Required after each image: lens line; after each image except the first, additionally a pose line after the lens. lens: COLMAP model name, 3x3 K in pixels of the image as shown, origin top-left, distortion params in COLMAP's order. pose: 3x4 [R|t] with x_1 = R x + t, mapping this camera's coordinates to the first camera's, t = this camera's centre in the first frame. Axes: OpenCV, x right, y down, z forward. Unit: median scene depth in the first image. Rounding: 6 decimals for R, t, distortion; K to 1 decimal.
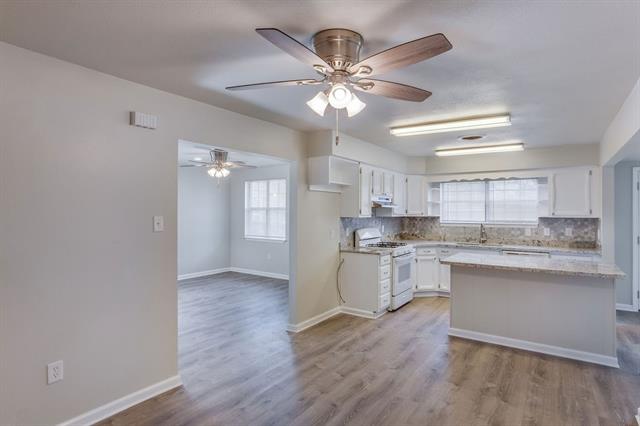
lens RADIAL K [[339.1, 0, 326.4], [0, 339.1, 211.5], [0, 0, 1]] dist [-0.037624, 0.013107]
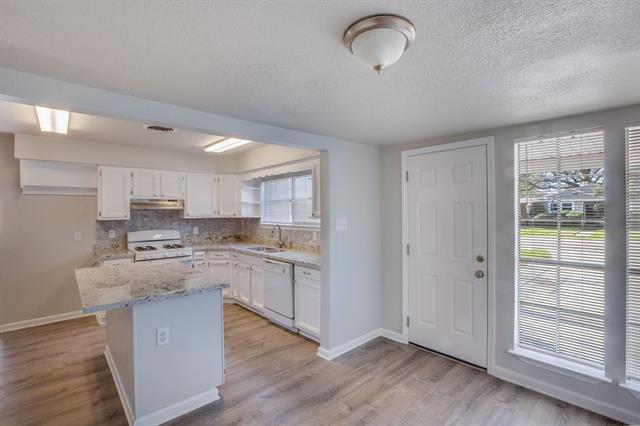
lens RADIAL K [[295.9, 0, 322.5], [0, 295.9, 211.0], [0, 0, 1]] dist [-0.034973, 0.004428]
pose [[0.975481, -0.011182, -0.219799, 0.807933], [0.010732, 0.999937, -0.003240, 0.001213], [0.219822, 0.000802, 0.975540, 0.284234]]
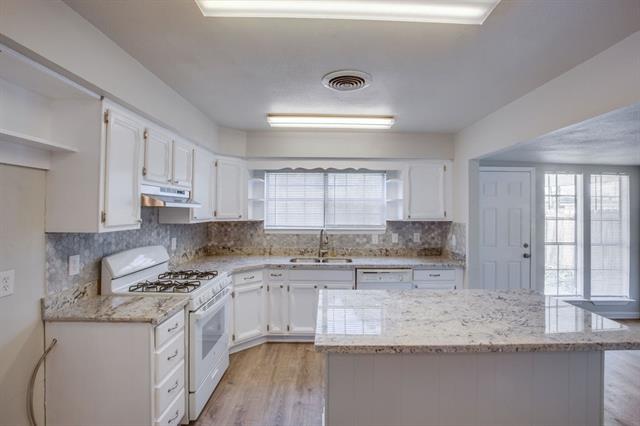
lens RADIAL K [[300.3, 0, 329.5], [0, 300.3, 207.1], [0, 0, 1]] dist [-0.039305, 0.005632]
pose [[0.815450, 0.006695, 0.578788, 0.103465], [-0.002381, 0.999963, -0.008212, -0.008940], [-0.578822, 0.005319, 0.815437, 0.494491]]
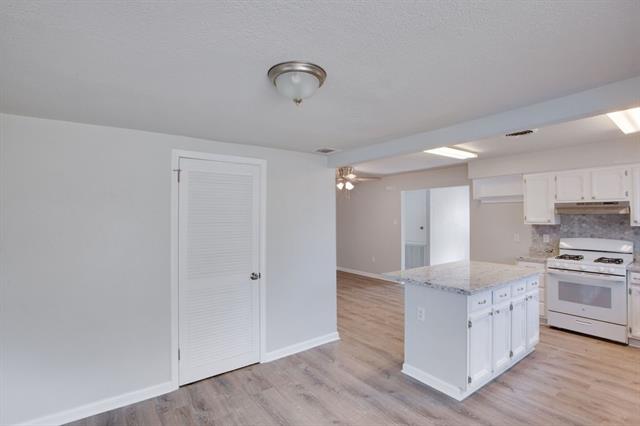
lens RADIAL K [[295.9, 0, 318.6], [0, 295.9, 210.7], [0, 0, 1]] dist [-0.034973, 0.004428]
pose [[-0.328029, -0.020749, -0.944440, 1.047157], [-0.002603, 0.999775, -0.021061, -0.003104], [0.944664, -0.004450, -0.328010, 0.604508]]
